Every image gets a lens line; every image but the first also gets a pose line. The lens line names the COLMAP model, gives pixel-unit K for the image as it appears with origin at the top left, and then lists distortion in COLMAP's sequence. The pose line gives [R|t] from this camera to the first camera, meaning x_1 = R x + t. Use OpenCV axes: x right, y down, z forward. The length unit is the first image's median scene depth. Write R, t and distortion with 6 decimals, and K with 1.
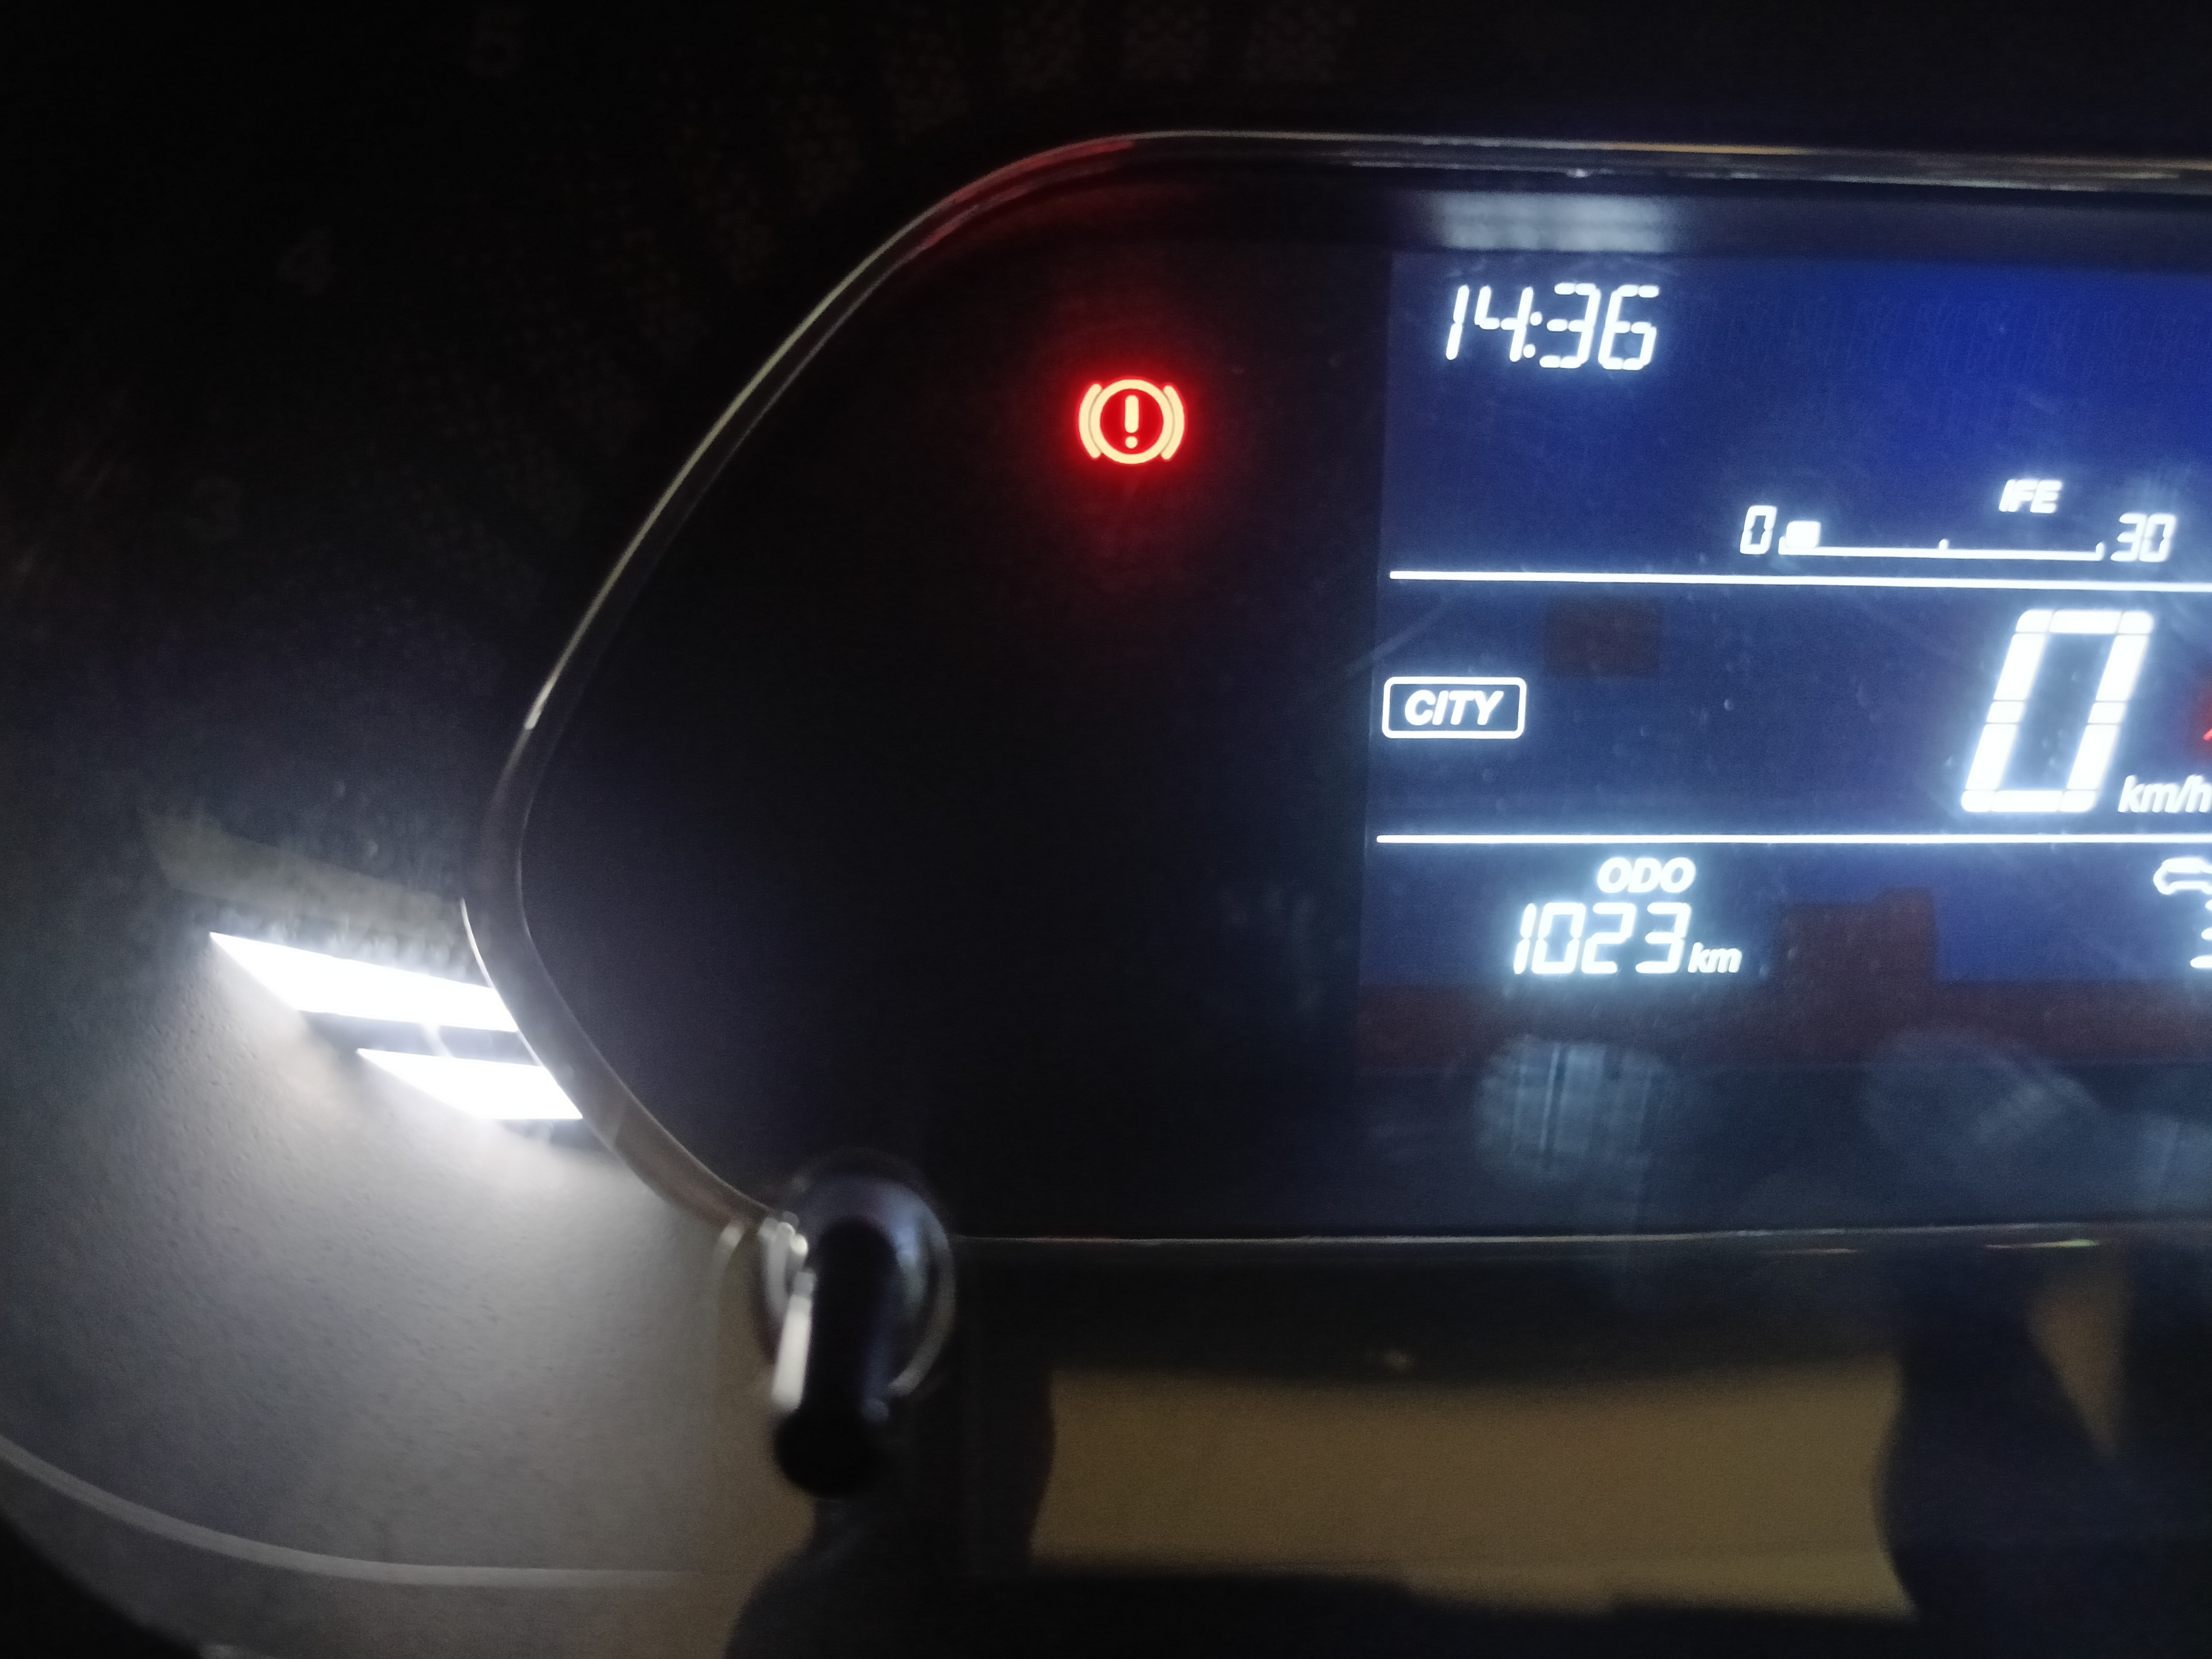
lens RADIAL K [[1717.7, 0, 1141.7], [0, 1717.7, 826.9], [0, 0, 1]] dist [-0.022236, -0.006153]
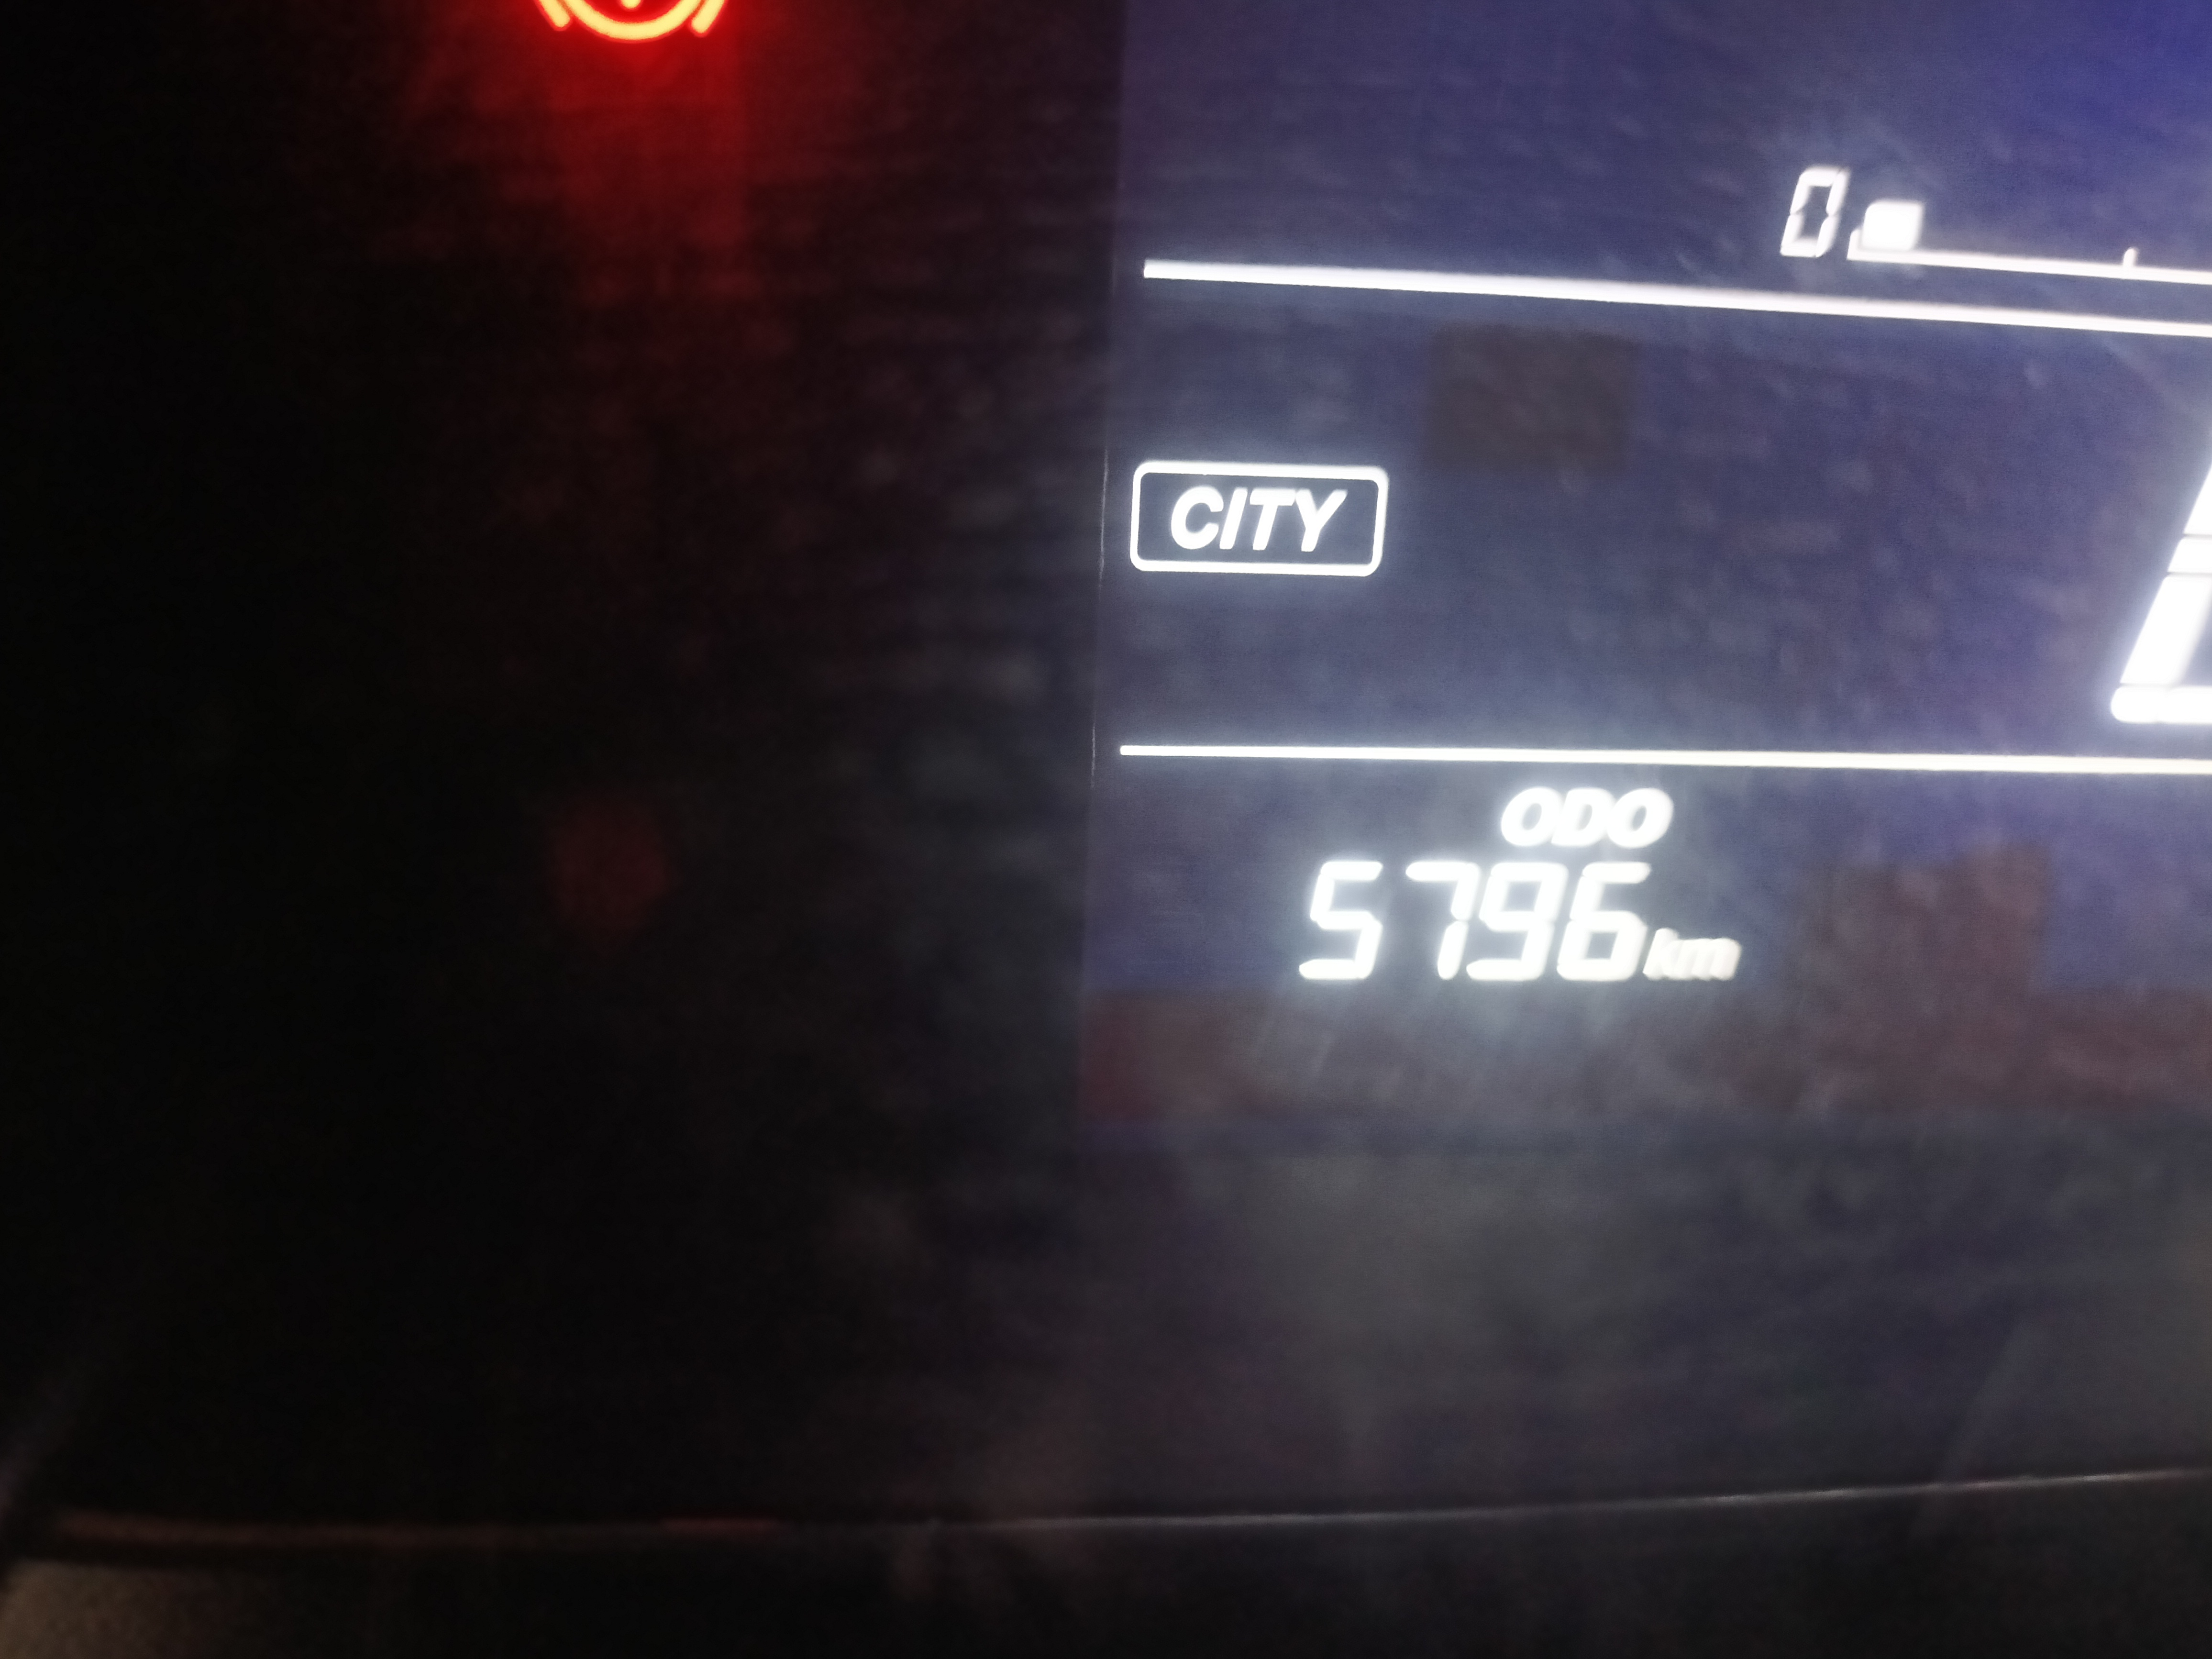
lens RADIAL K [[1871.5, 0, 1109.8], [0, 1871.5, 801.6], [0, 0, 1]] dist [-0.083068, -0.002401]
pose [[0.999299, 0.020597, 0.031249, 0.116949], [-0.024432, 0.991499, 0.127803, -0.054672], [-0.028351, -0.128477, 0.991307, 0.391834]]
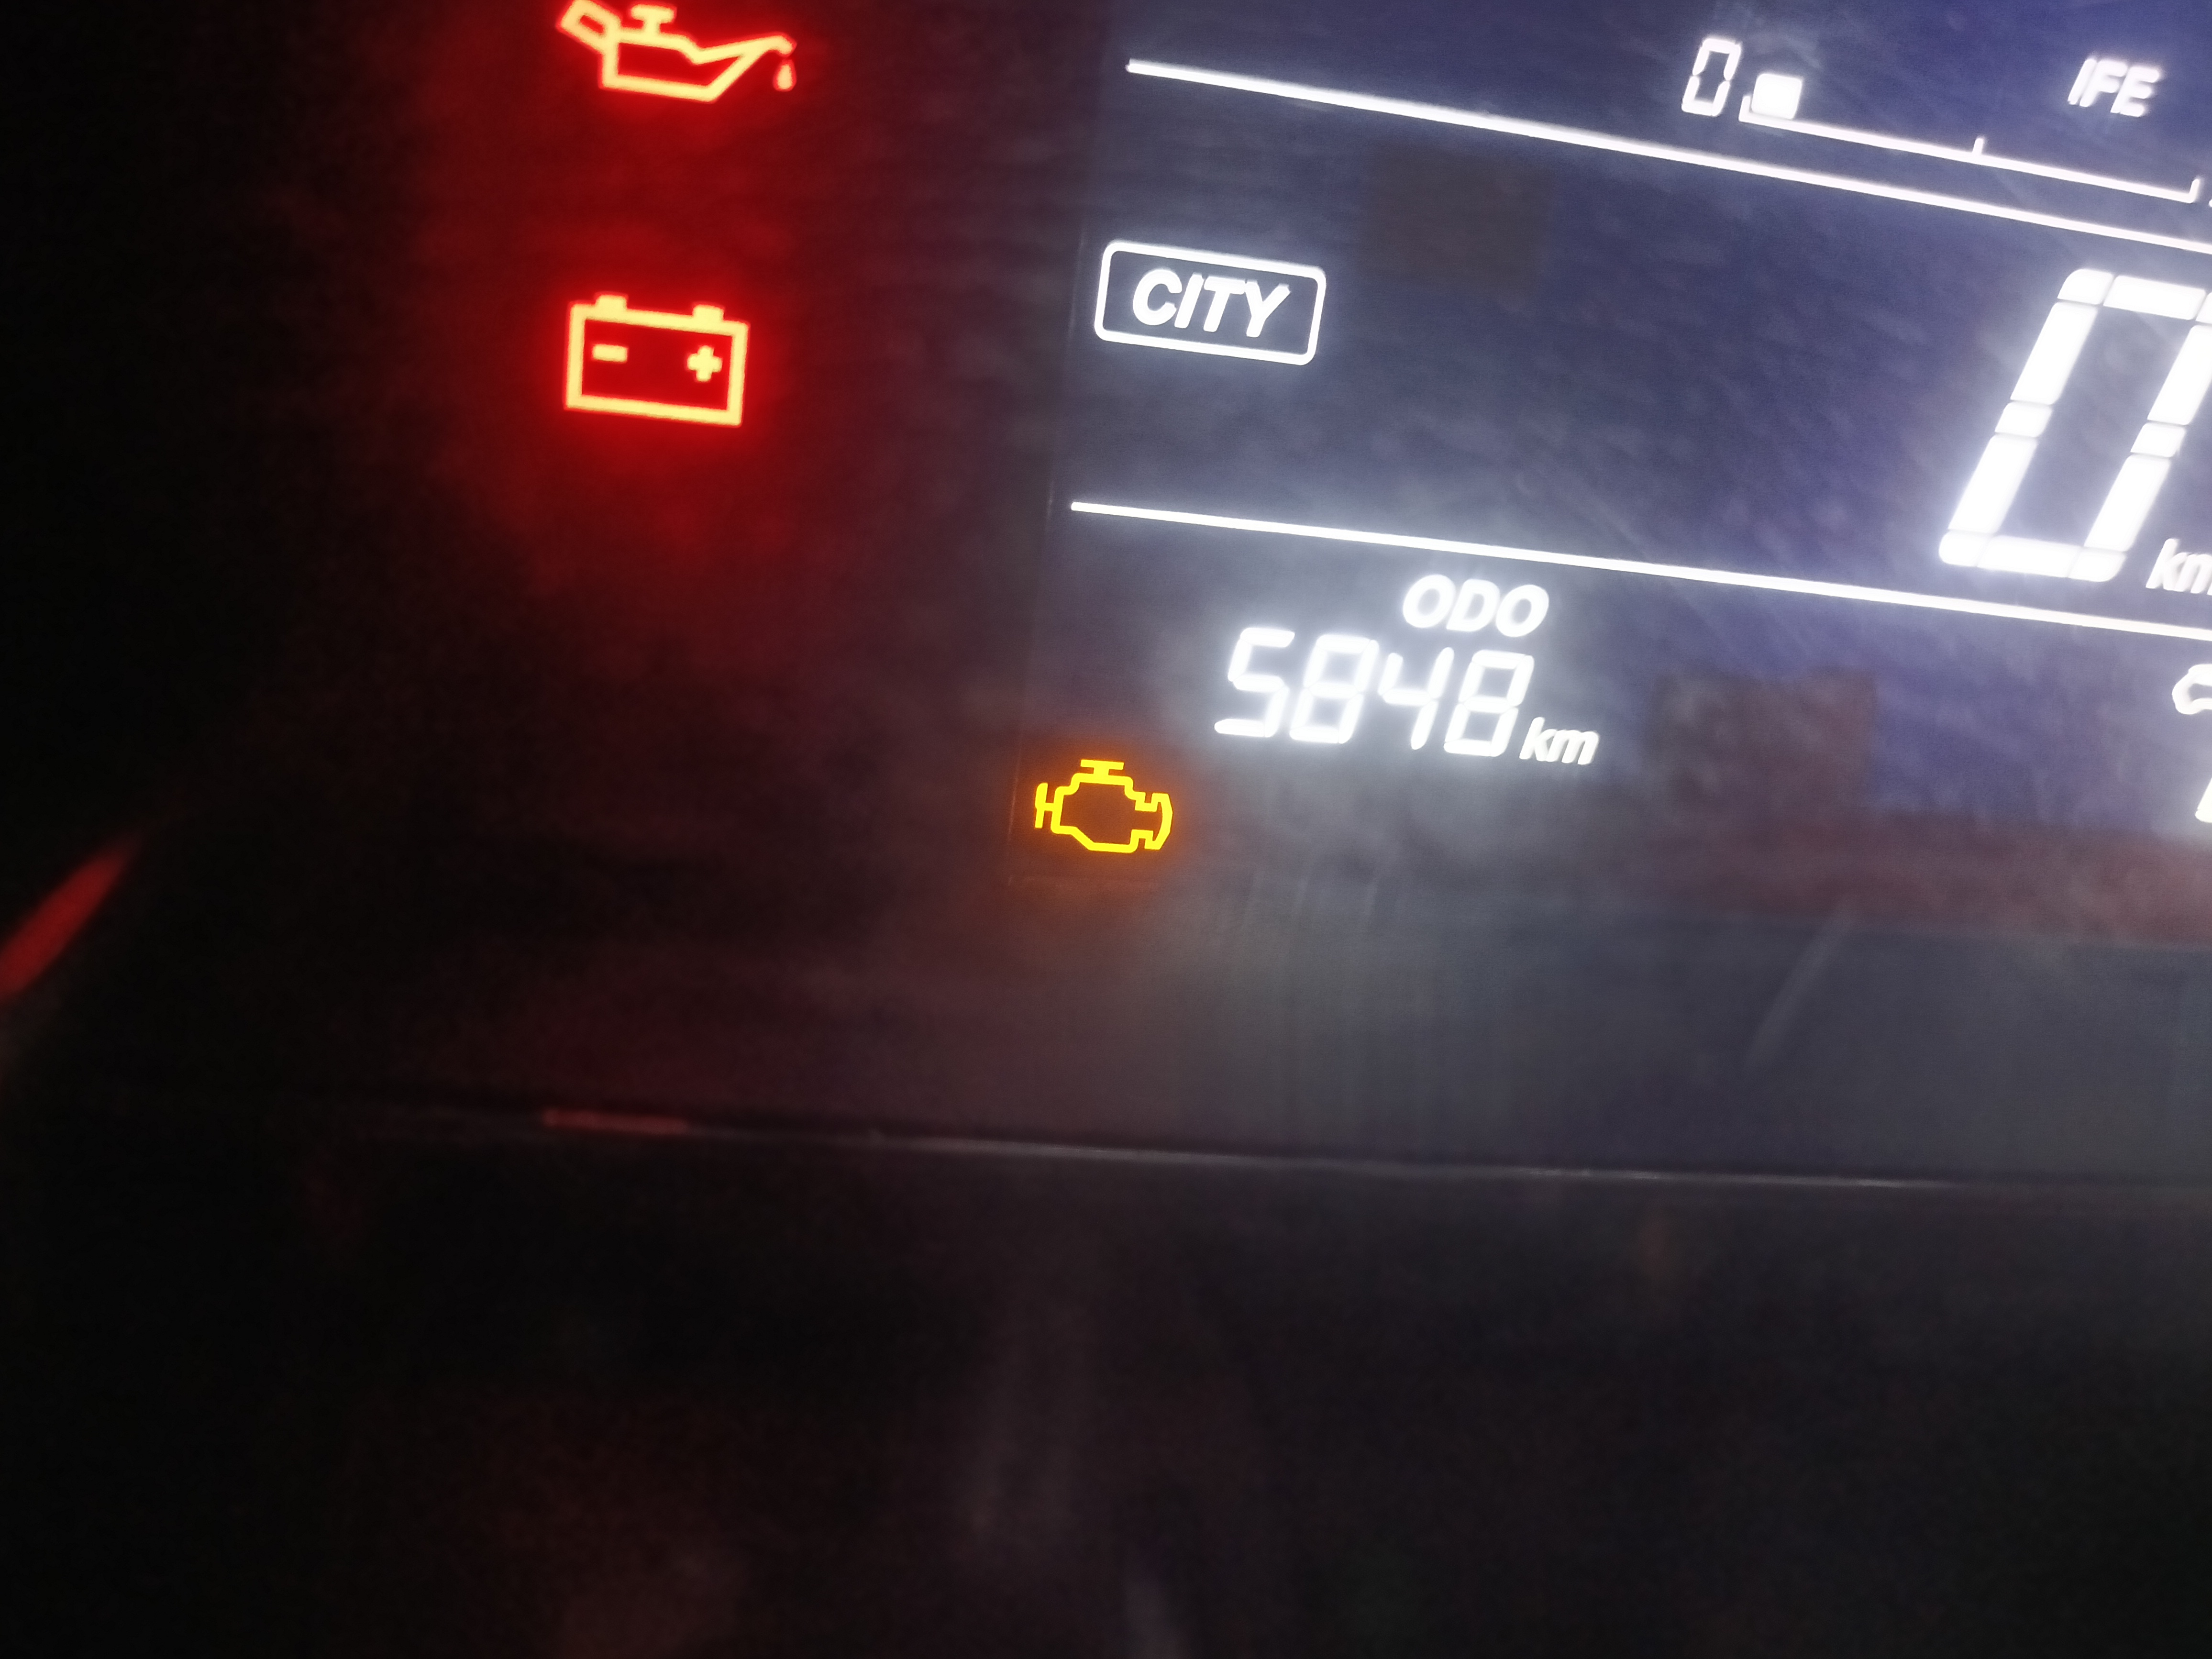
lens RADIAL K [[1833.7, 0, 1097.8], [0, 1833.7, 840.0], [0, 0, 1]] dist [-0.081087, 0.031724]
pose [[0.991067, 0.084648, 0.103057, 0.089555], [-0.098538, 0.985497, 0.138152, 0.034964], [-0.089868, -0.147073, 0.985035, 0.322873]]
